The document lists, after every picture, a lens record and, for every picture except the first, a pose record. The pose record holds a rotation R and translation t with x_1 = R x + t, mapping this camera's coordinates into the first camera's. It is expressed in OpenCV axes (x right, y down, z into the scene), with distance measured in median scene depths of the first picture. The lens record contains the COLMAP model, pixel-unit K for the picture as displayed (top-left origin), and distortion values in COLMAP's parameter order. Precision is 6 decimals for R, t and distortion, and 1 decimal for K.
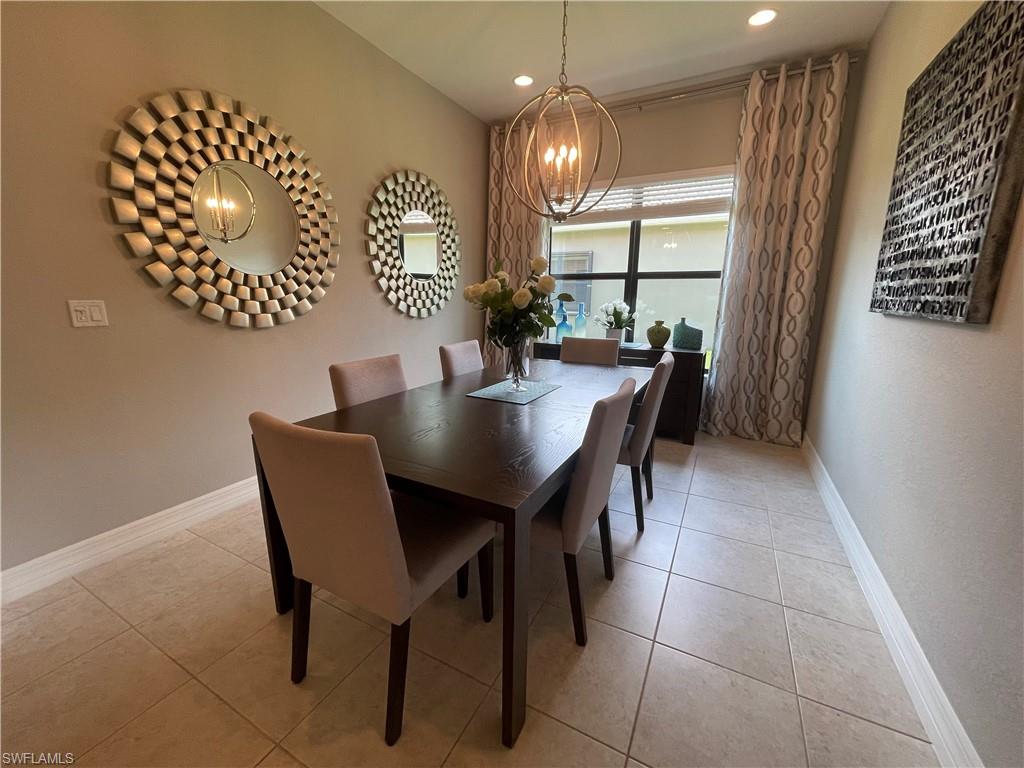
lens RADIAL K [[414.1, 0, 511.8], [0, 414.1, 384.0], [0, 0, 1]] dist [-0.002143, 0.000986]
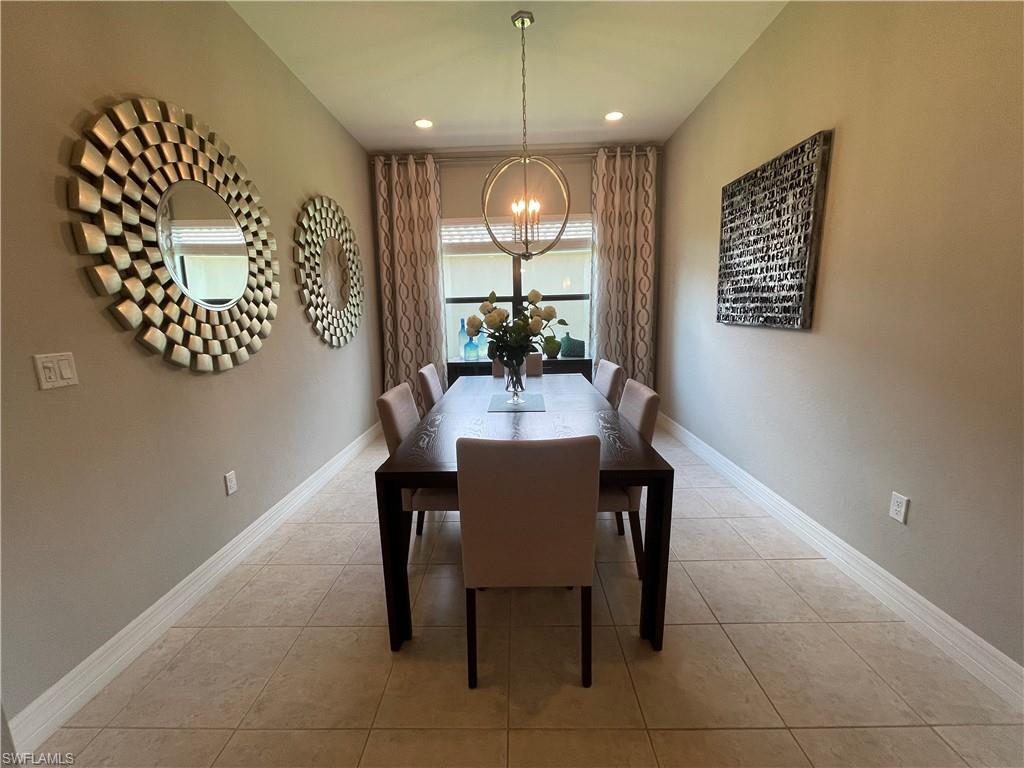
lens RADIAL K [[414.1, 0, 505.2], [0, 414.1, 383.2], [0, 0, 1]] dist [-0.002143, 0.000986]
pose [[0.891650, -0.108033, 0.439647, -0.566945], [0.125335, 0.992060, -0.010417, -0.032156], [-0.435031, 0.064392, 0.898110, -0.042308]]
